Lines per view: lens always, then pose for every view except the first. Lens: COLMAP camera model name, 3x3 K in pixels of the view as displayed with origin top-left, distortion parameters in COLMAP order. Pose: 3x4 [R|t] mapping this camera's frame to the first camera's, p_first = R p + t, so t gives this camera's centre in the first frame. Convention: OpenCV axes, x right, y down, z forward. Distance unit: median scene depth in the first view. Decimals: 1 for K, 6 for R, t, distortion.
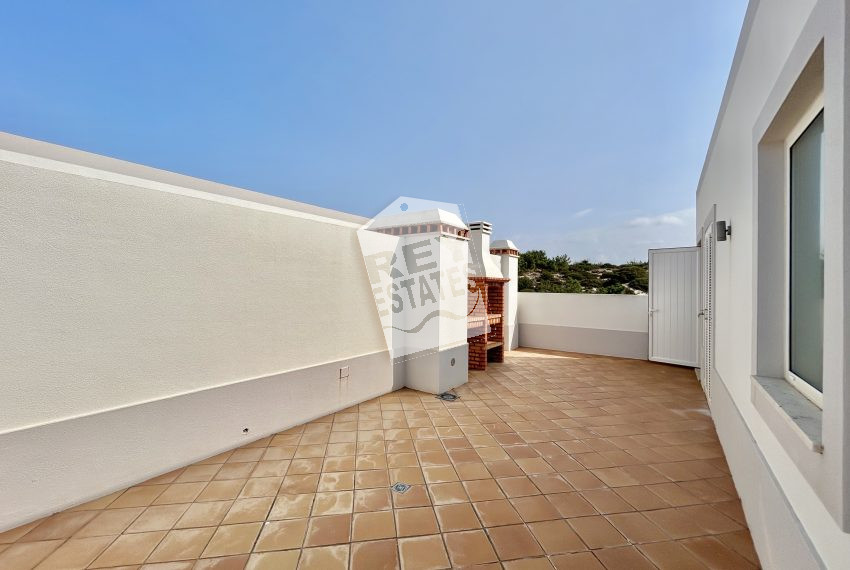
lens RADIAL K [[349.4, 0, 425.0], [0, 349.4, 285.0], [0, 0, 1]] dist [-0.000110, -0.000096]
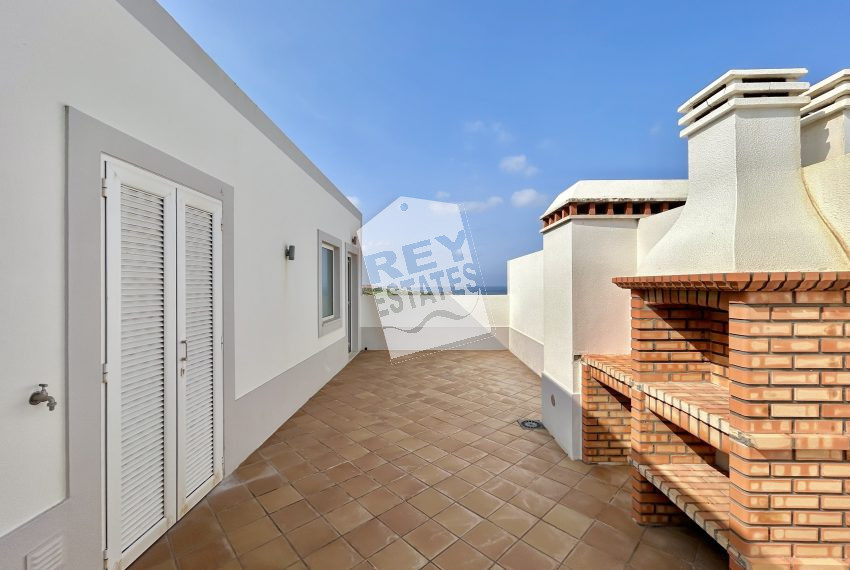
lens RADIAL K [[342.4, 0, 419.2], [0, 342.4, 286.6], [0, 0, 1]] dist [-0.001798, -0.000163]
pose [[-0.836699, -0.003475, -0.547652, 0.832212], [-0.000932, 0.999987, -0.004922, -0.014181], [0.547662, -0.003607, -0.836692, 1.709179]]
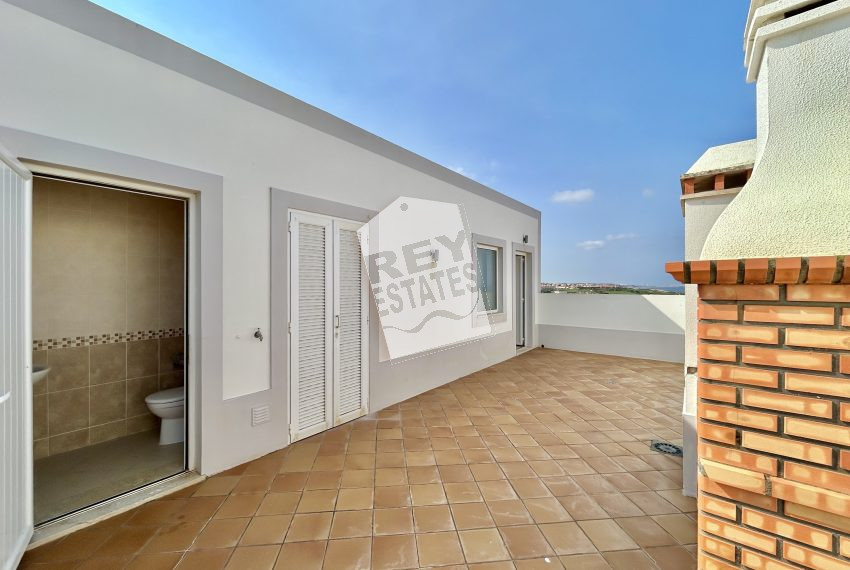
lens RADIAL K [[340.0, 0, 426.0], [0, 340.0, 286.8], [0, 0, 1]] dist [-0.000174, 0.000044]
pose [[-0.998446, -0.010722, 0.054683, 0.577965], [-0.010565, 0.999939, 0.003167, -0.007760], [-0.054713, 0.002584, -0.998499, 1.893007]]
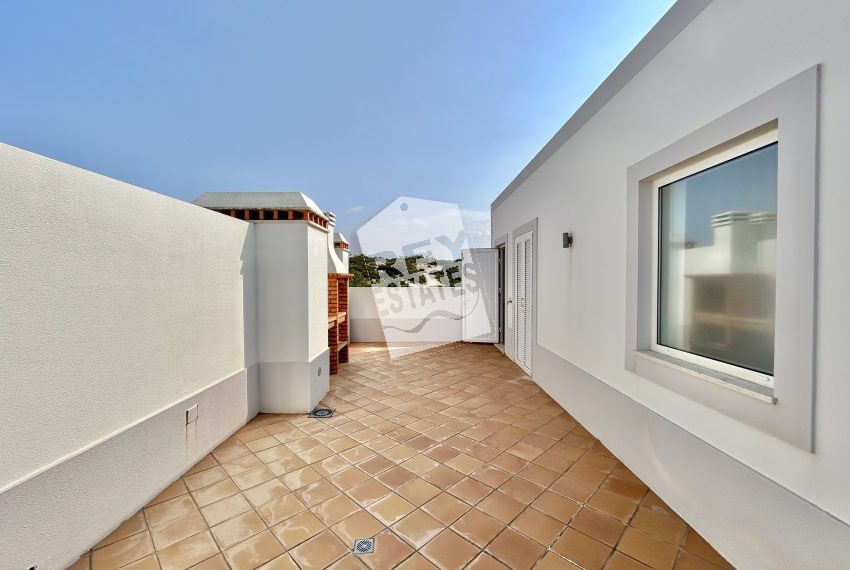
lens RADIAL K [[346.6, 0, 425.5], [0, 346.6, 287.0], [0, 0, 1]] dist [0.002823, 0.000485]
pose [[0.814113, -0.026280, 0.580111, -0.238175], [0.008423, 0.999405, 0.033455, -0.020520], [-0.580645, -0.022350, 0.813850, 0.172614]]
